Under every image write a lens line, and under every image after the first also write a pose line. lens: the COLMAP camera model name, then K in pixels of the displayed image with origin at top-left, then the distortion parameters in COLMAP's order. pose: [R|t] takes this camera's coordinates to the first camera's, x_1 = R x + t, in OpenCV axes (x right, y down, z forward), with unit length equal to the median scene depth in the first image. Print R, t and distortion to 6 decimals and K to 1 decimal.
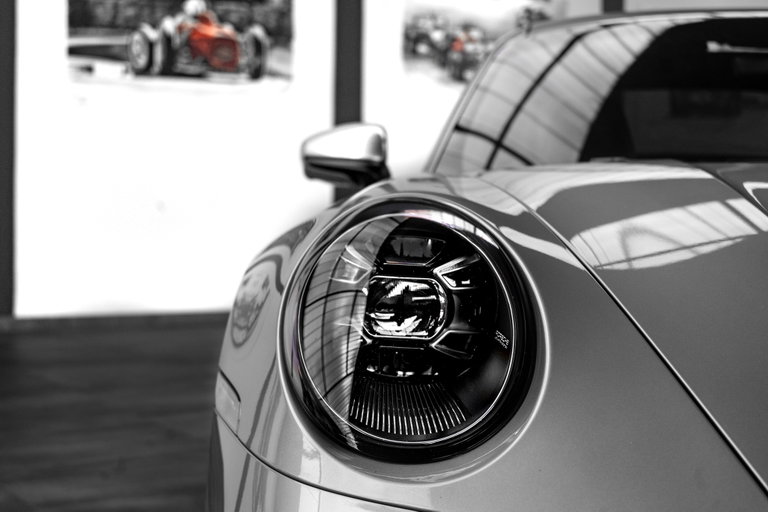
lens RADIAL K [[1316.2, 0, 384.0], [0, 1316.2, 256.0], [0, 0, 1]] dist [-0.009299, -0.085029]
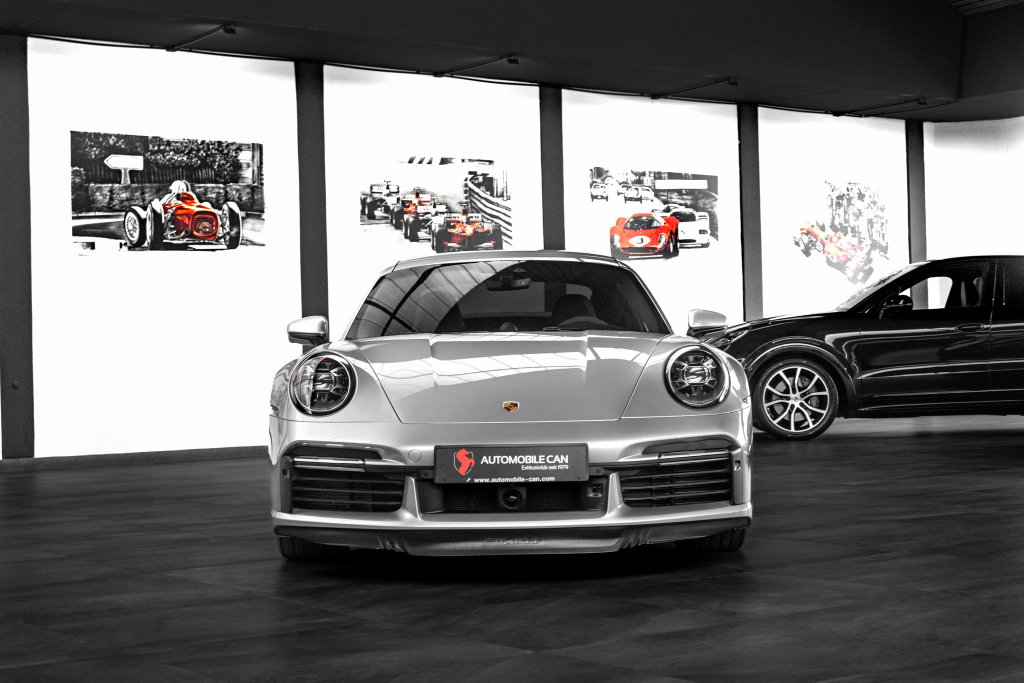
lens RADIAL K [[1754.9, 0, 512.0], [0, 1754.9, 341.5], [0, 0, 1]] dist [-0.009299, -0.085029]
pose [[0.996240, -0.035822, 0.078886, 0.022769], [0.039145, 0.998393, -0.040981, 0.021377], [-0.077291, 0.043915, 0.996041, -0.566976]]
